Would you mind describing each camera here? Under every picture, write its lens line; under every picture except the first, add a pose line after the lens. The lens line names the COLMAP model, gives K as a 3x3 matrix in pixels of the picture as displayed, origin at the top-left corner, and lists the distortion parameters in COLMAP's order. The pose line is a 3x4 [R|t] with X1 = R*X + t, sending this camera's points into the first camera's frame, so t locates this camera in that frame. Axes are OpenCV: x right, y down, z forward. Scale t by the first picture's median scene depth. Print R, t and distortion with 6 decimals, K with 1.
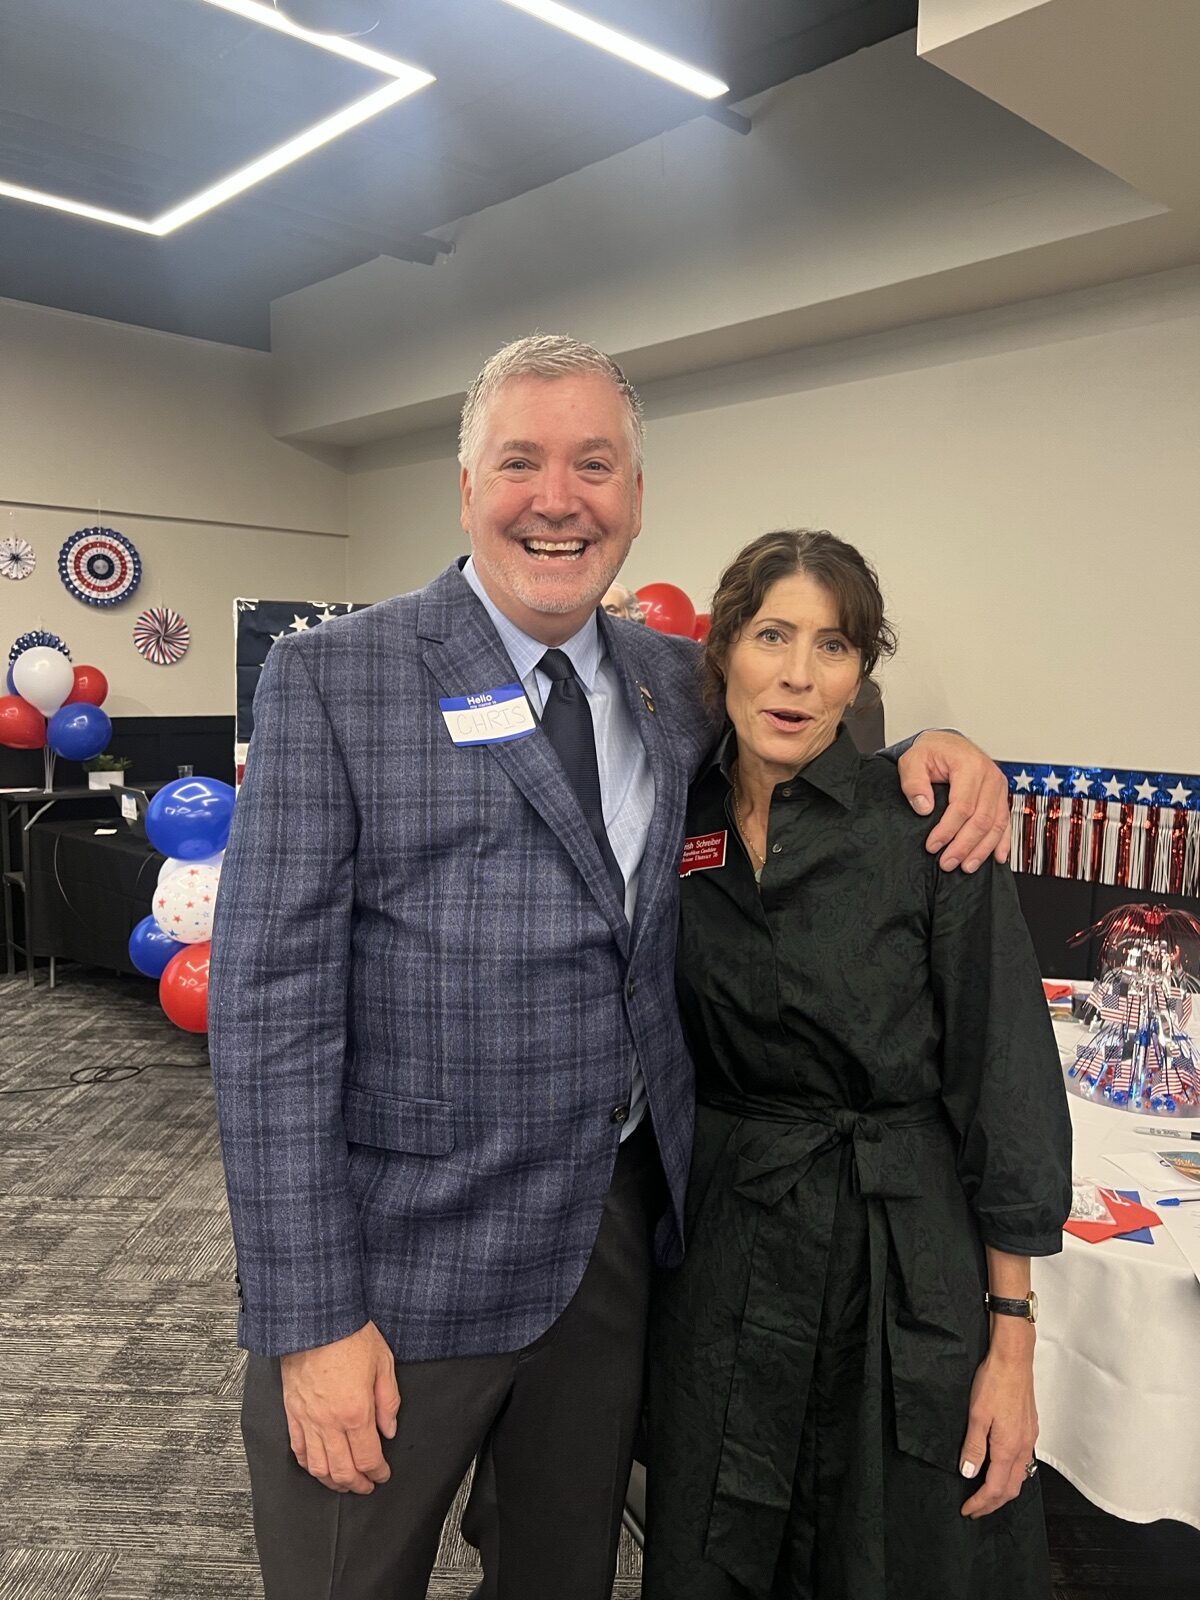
lens RADIAL K [[1302.6, 0, 616.1], [0, 1302.6, 812.0], [0, 0, 1]] dist [-0.004761, -0.028840]
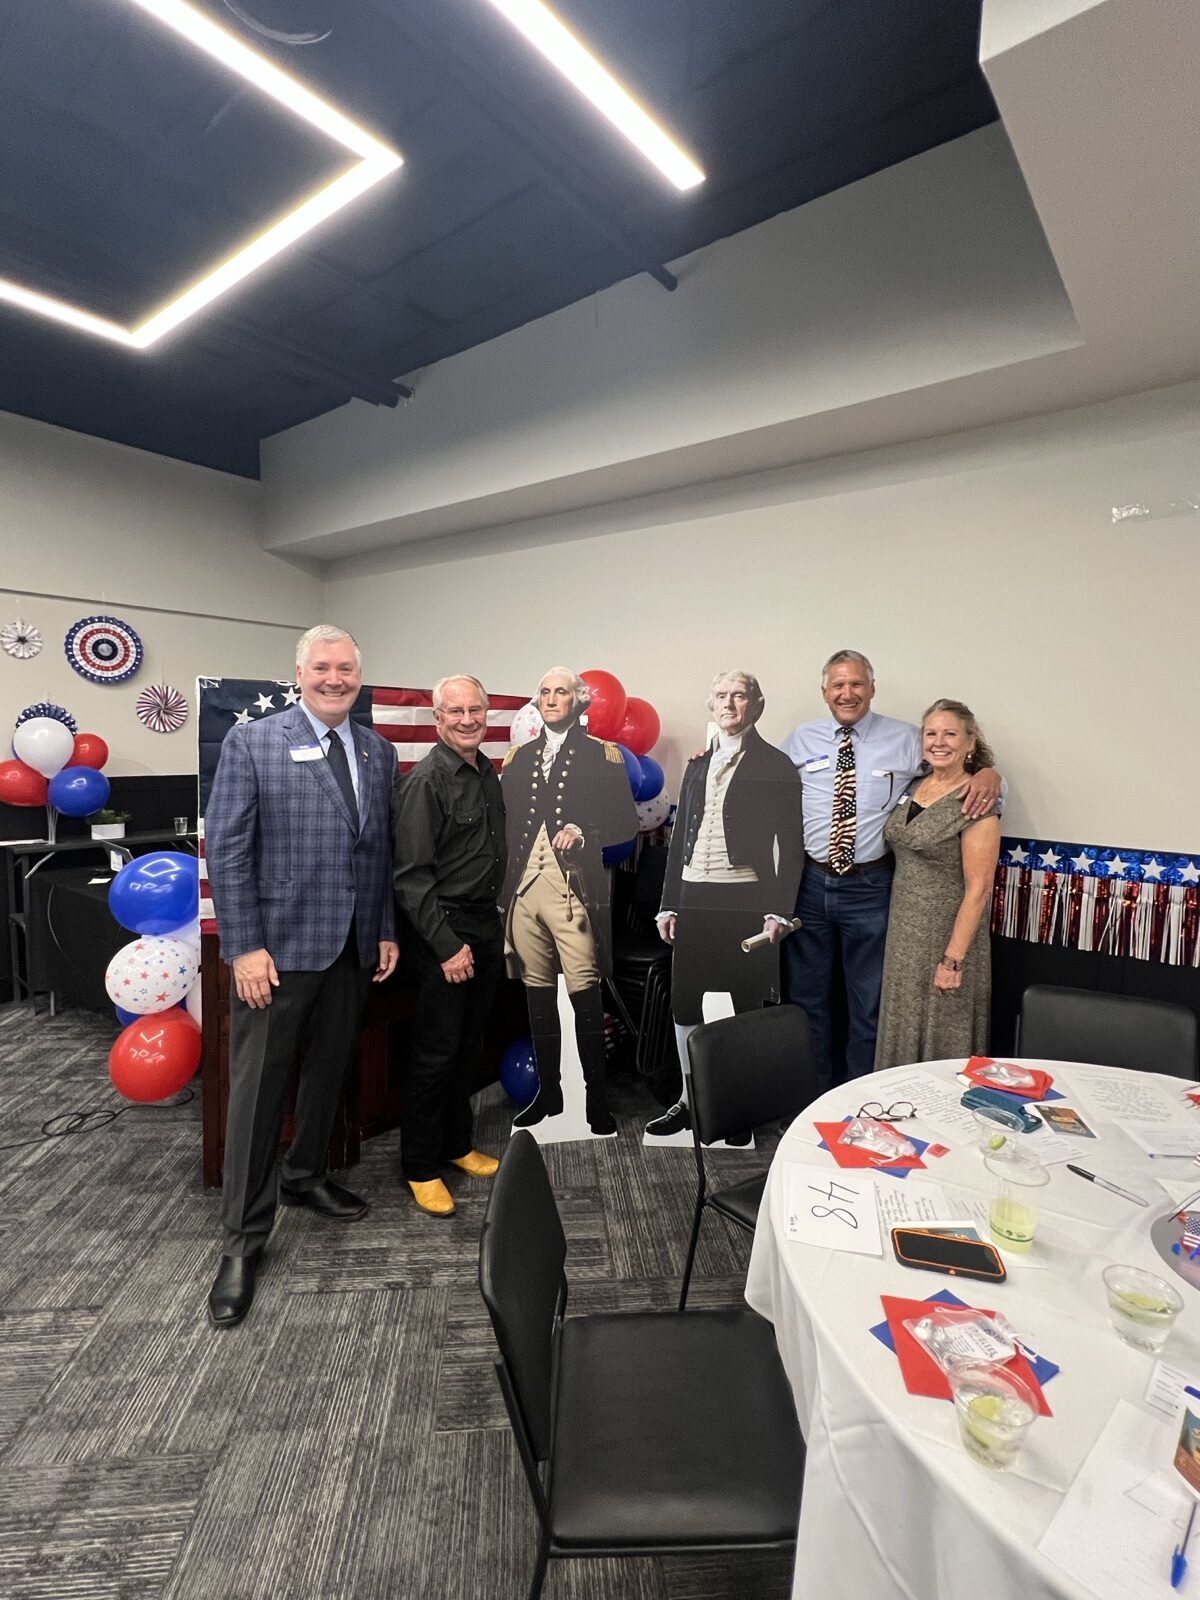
lens RADIAL K [[870.8, 0, 640.4], [0, 870.8, 816.8], [0, 0, 1]] dist [-0.024757, 0.002917]
pose [[0.990516, -0.001668, 0.137387, -0.033715], [0.003595, 0.999899, -0.013776, -0.034633], [-0.137350, 0.014140, 0.990422, 0.226907]]
